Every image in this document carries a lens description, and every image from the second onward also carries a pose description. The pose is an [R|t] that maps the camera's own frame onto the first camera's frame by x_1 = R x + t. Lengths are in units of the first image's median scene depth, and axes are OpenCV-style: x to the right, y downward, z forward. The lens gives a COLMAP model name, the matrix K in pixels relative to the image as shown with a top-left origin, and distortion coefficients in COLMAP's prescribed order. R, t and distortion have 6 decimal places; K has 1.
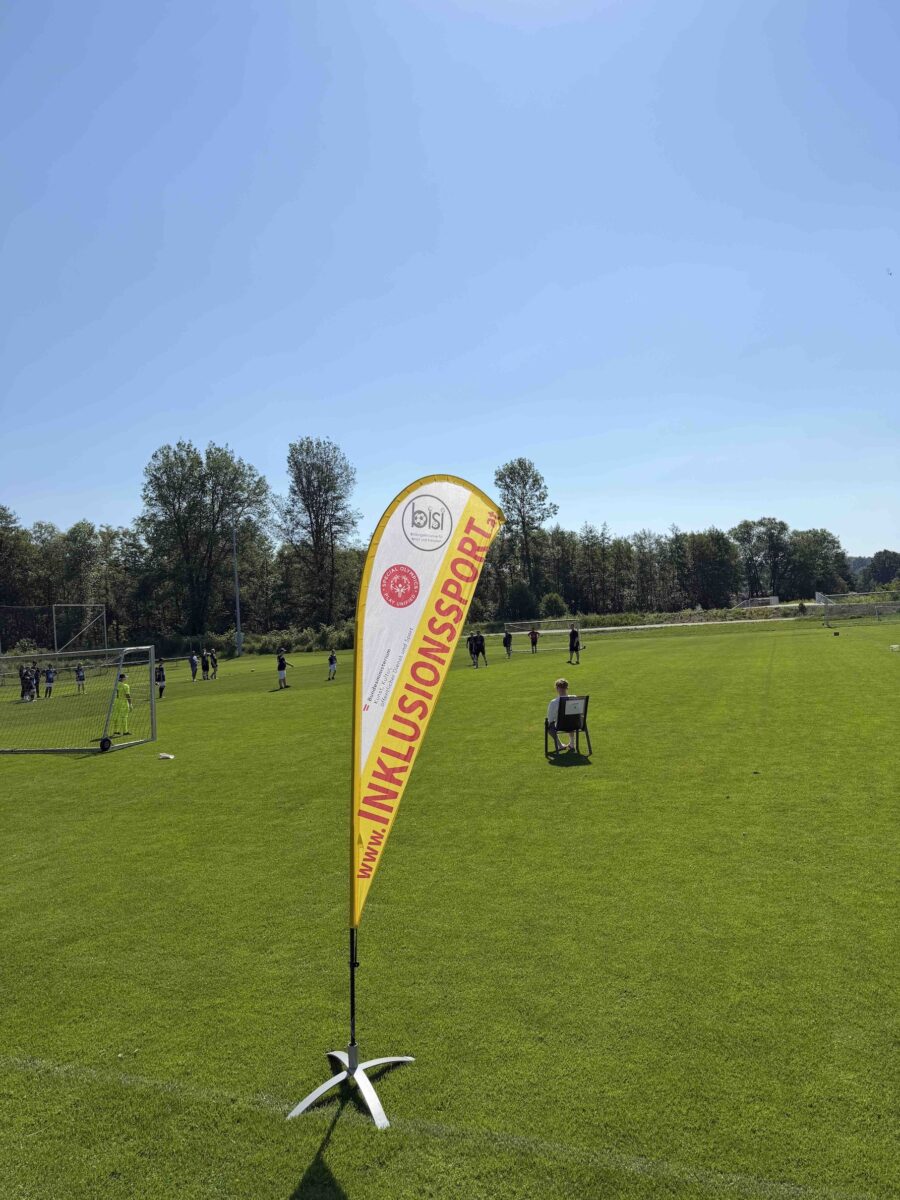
lens RADIAL K [[828.5, 0, 450.7], [0, 828.5, 604.5], [0, 0, 1]] dist [0.181336, -0.403219]
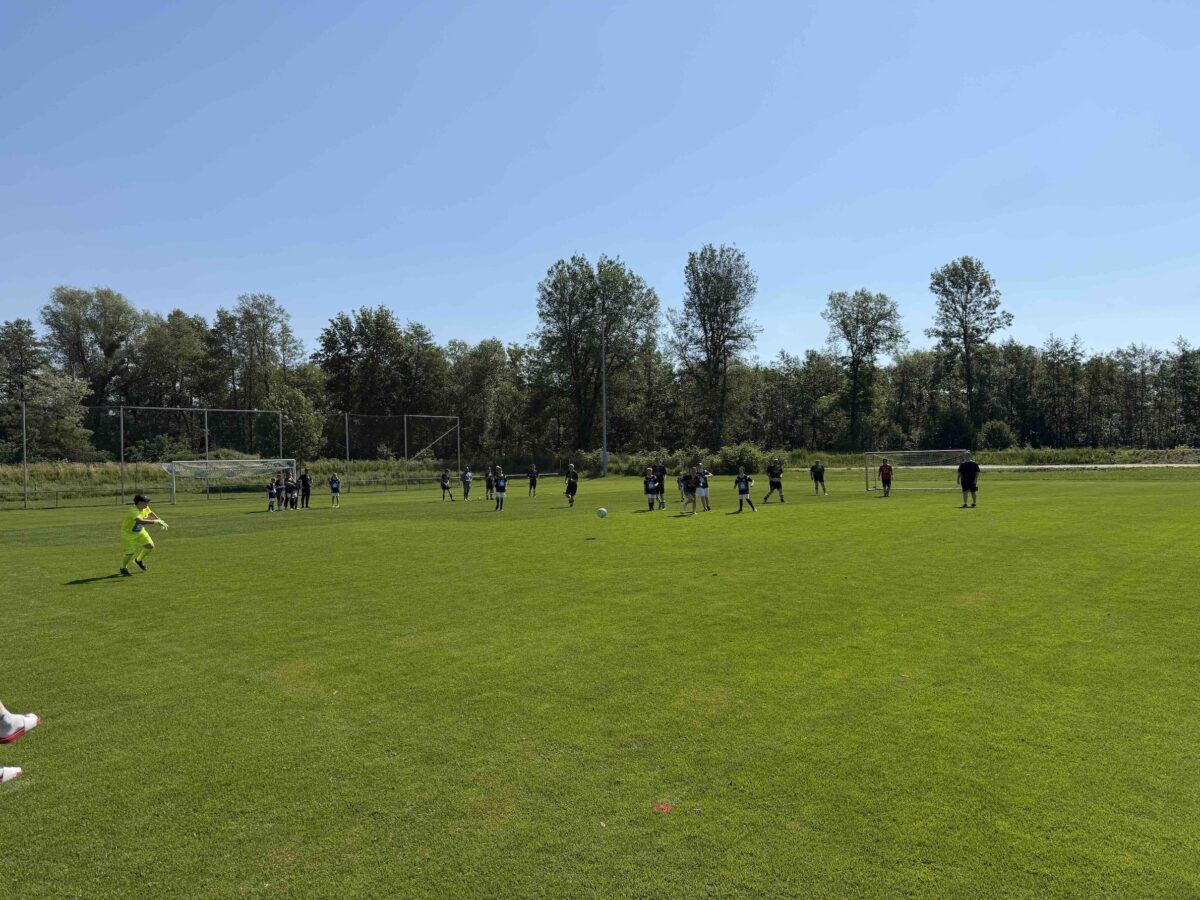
lens RADIAL K [[829.0, 0, 599.9], [0, 829.0, 455.3], [0, 0, 1]] dist [0.113085, -0.164999]
pose [[0.931636, 0.043086, -0.360831, 0.064937], [-0.031679, 0.998795, 0.037471, 0.001953], [0.362010, -0.023478, 0.931878, 0.092874]]
